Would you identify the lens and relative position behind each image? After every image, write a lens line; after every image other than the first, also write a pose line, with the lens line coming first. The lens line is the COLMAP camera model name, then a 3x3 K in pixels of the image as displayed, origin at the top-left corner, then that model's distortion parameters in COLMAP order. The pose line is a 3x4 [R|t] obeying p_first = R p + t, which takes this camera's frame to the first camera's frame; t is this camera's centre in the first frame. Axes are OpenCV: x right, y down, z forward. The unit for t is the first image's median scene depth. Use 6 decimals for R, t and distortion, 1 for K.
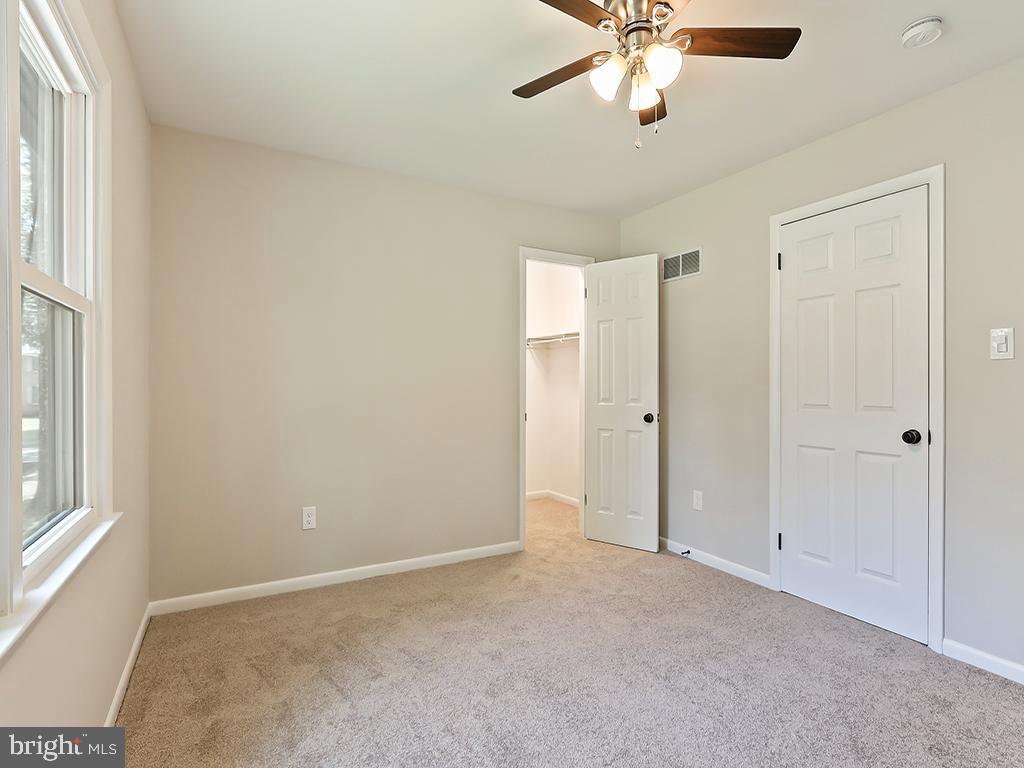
lens RADIAL K [[507.8, 0, 504.9], [0, 507.8, 387.5], [0, 0, 1]] dist [-0.002744, -0.000335]
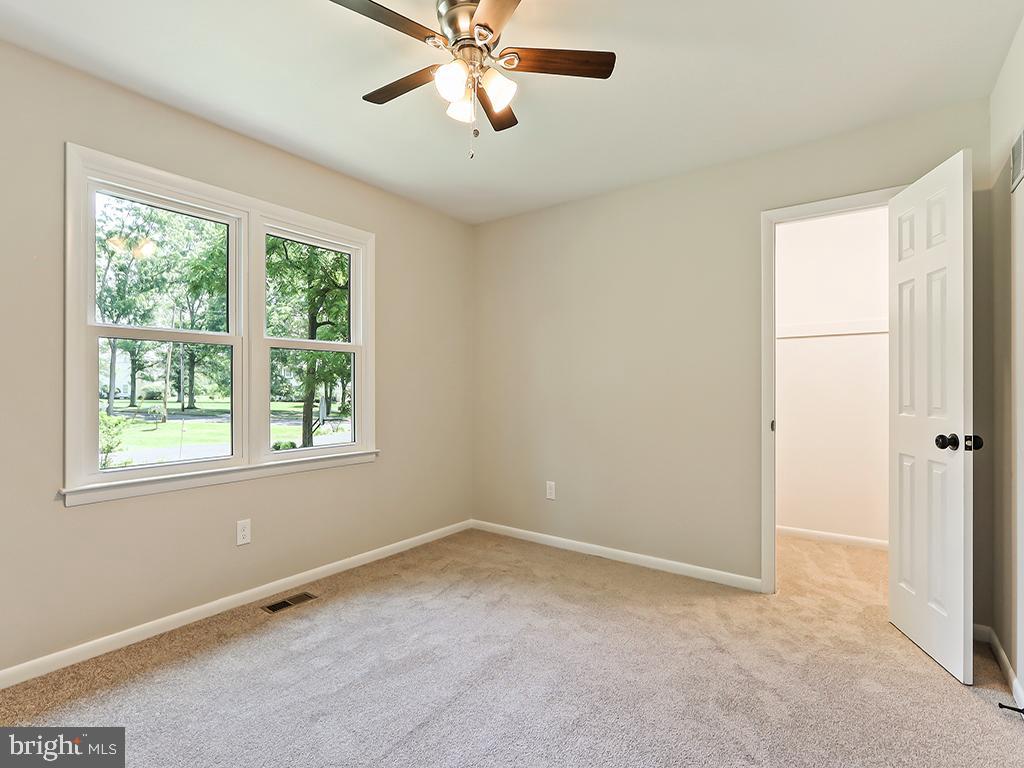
lens RADIAL K [[507.8, 0, 504.9], [0, 507.8, 387.5], [0, 0, 1]] dist [-0.002744, -0.000335]
pose [[0.397668, -0.003652, -0.917522, 0.693905], [-0.001873, 0.999987, -0.004792, 0.003515], [0.917527, 0.003624, 0.397656, 0.356776]]
